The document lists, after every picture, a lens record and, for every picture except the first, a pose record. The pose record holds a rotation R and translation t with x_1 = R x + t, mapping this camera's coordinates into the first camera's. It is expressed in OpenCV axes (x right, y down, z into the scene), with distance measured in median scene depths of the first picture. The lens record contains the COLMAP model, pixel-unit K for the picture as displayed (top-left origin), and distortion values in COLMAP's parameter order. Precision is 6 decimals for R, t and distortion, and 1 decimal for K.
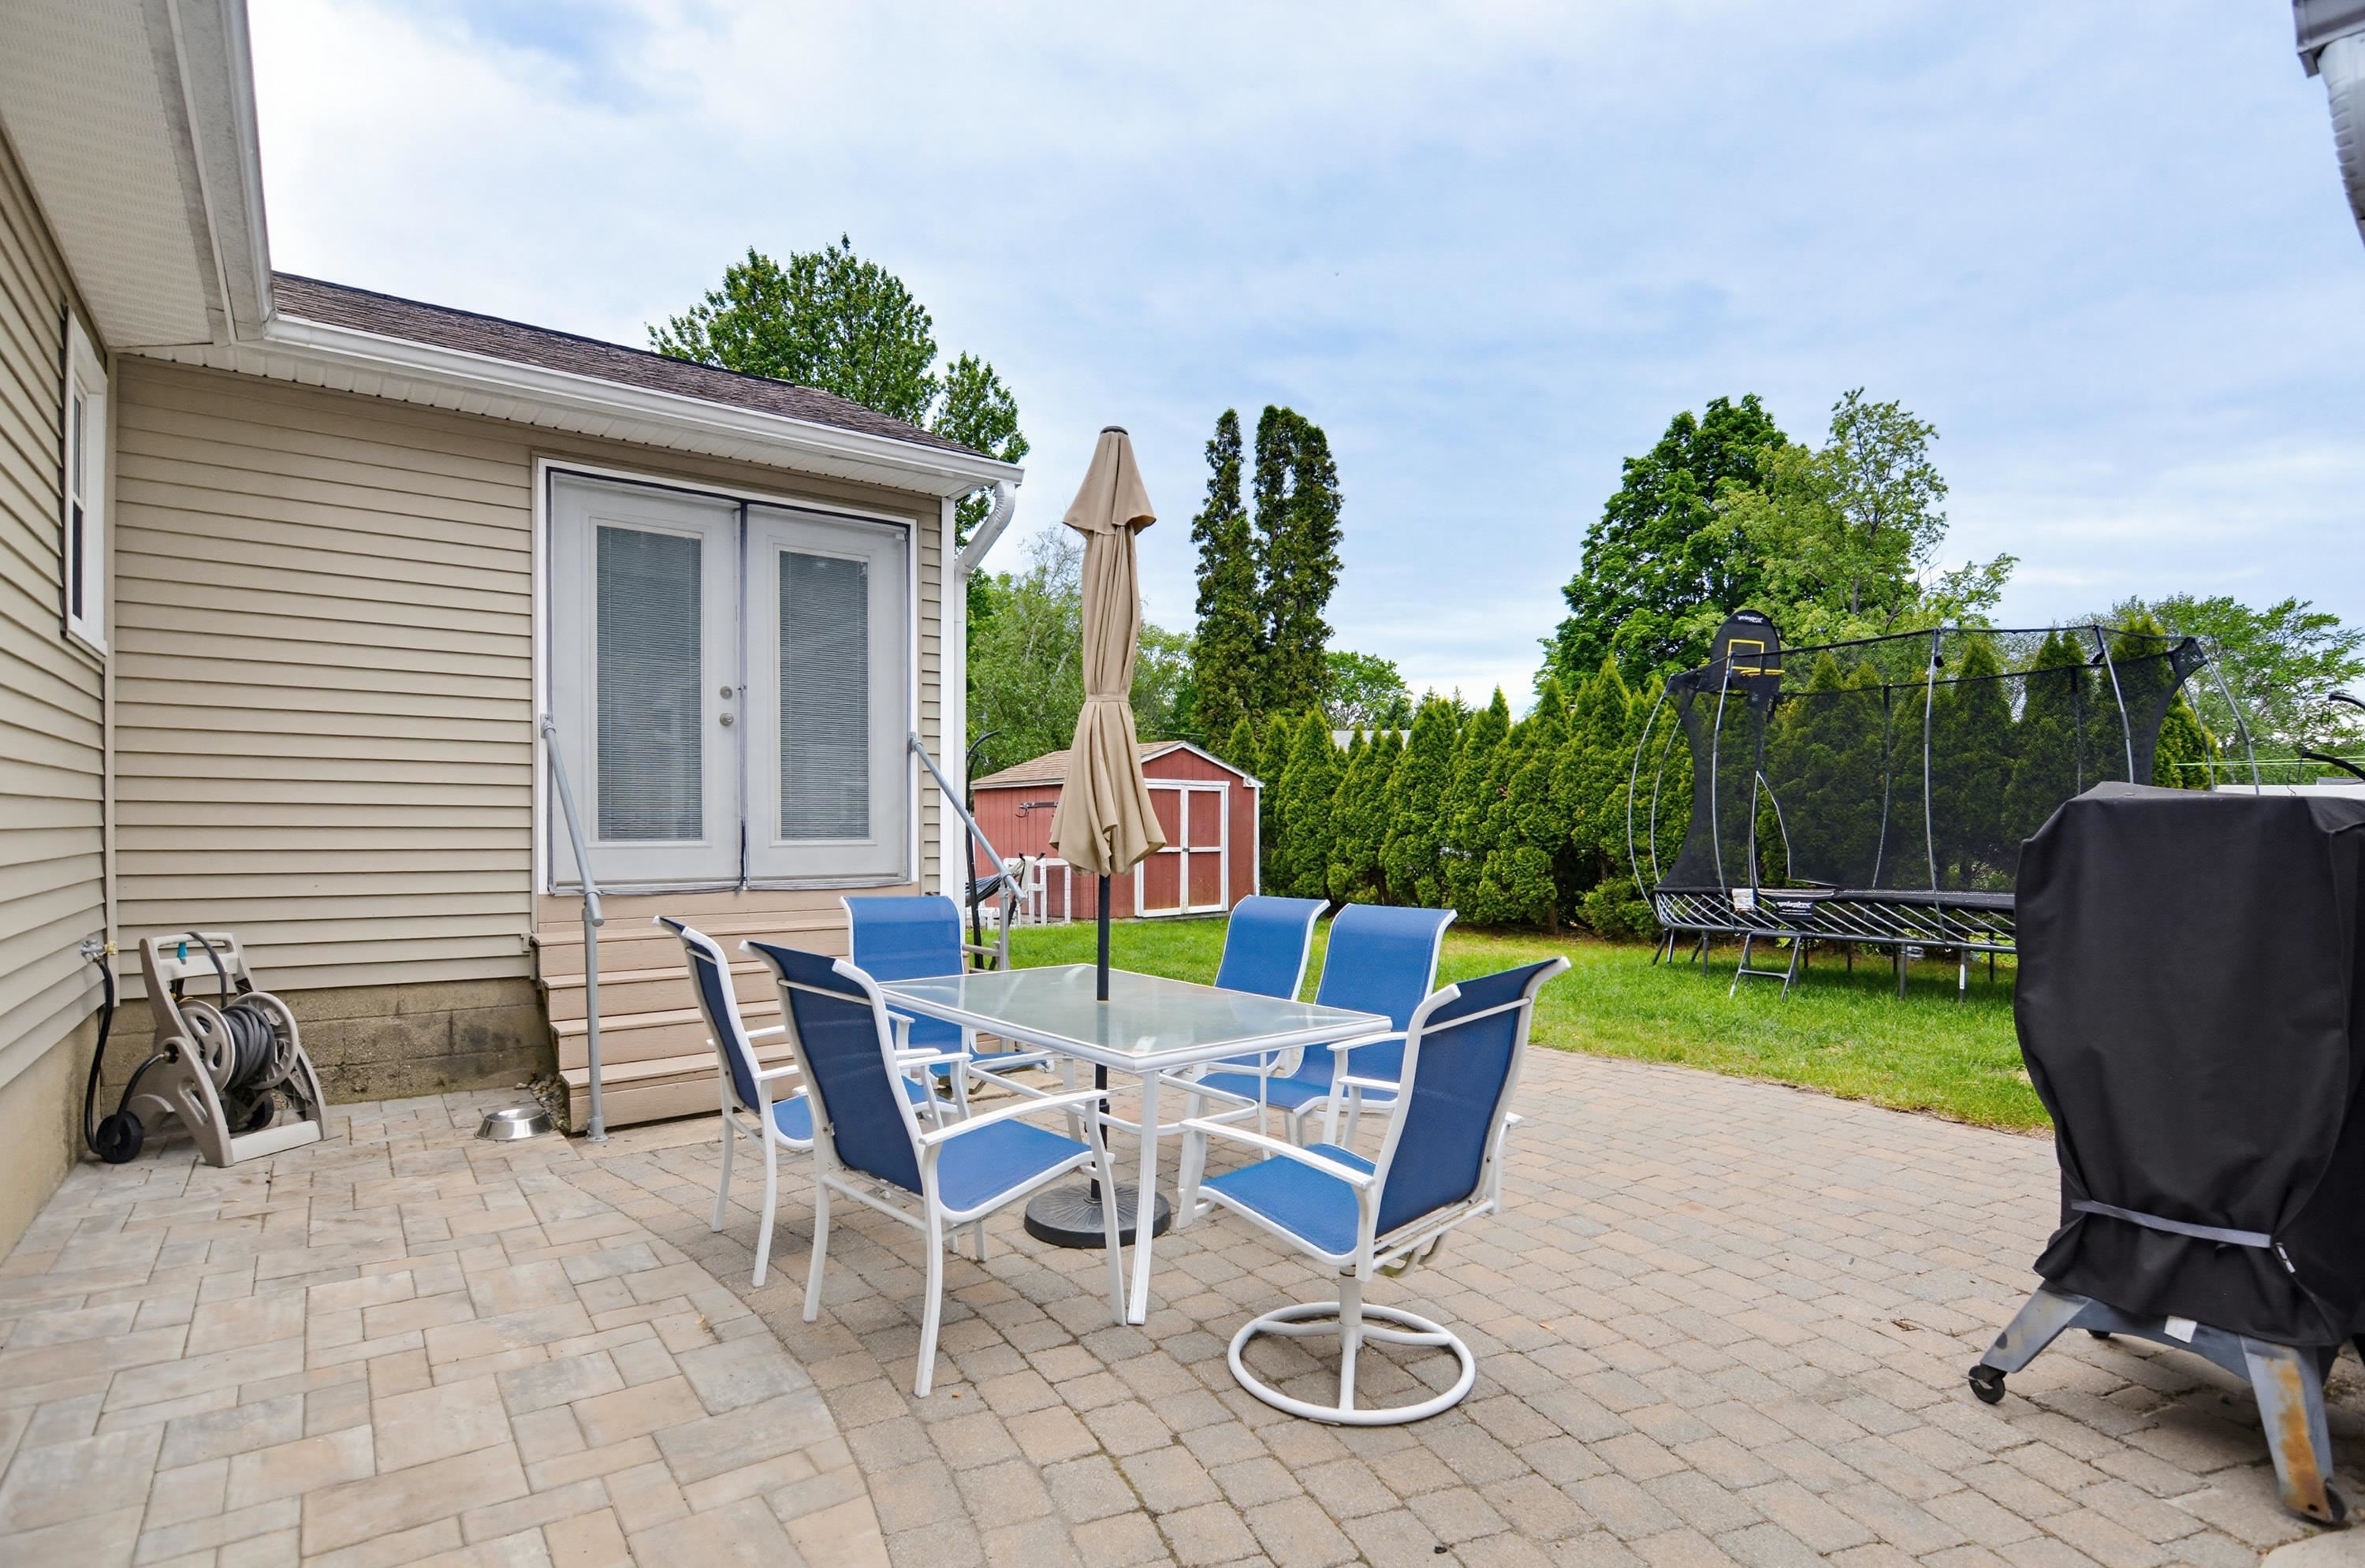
lens RADIAL K [[1116.7, 0, 1141.3], [0, 1116.7, 791.7], [0, 0, 1]] dist [0.021876, -0.029324]
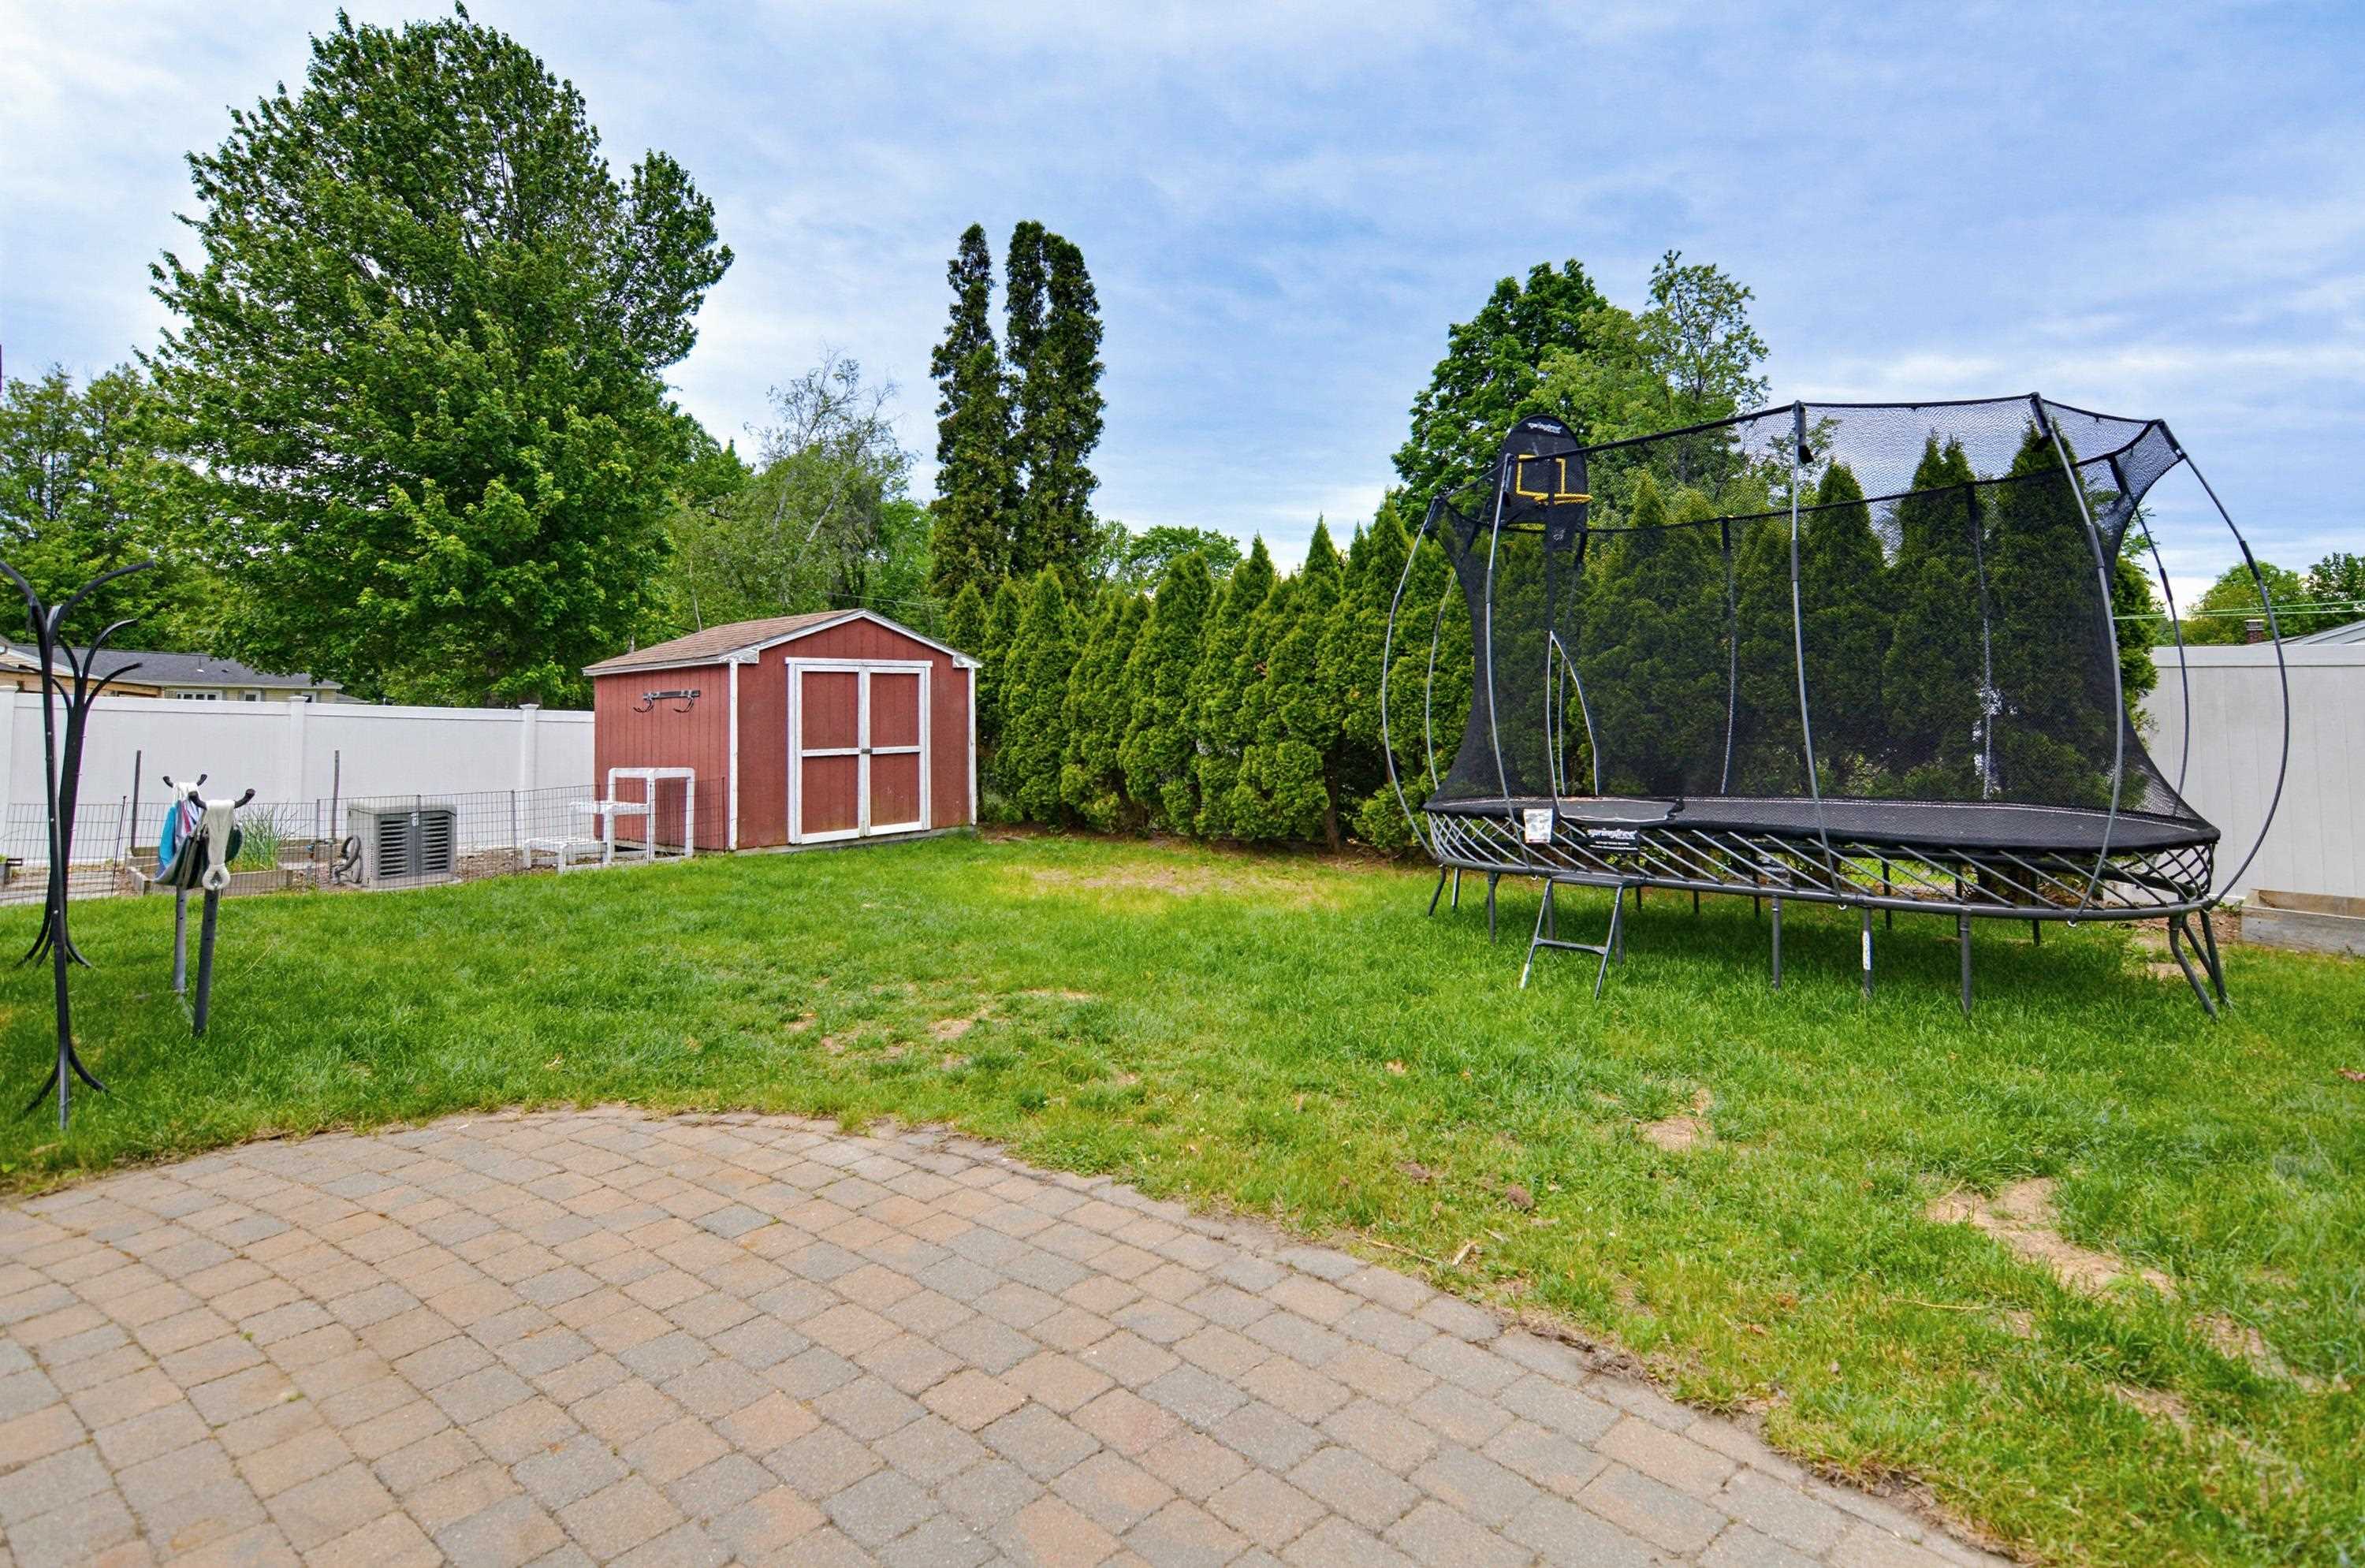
lens RADIAL K [[1178.7, 0, 1083.5], [0, 1178.7, 597.1], [0, 0, 1]] dist [-0.003961, -0.000850]
pose [[0.995840, -0.007750, 0.090790, 0.081177], [0.013782, 0.997725, -0.065995, 0.001456], [-0.090072, 0.066972, 0.993681, 0.127266]]
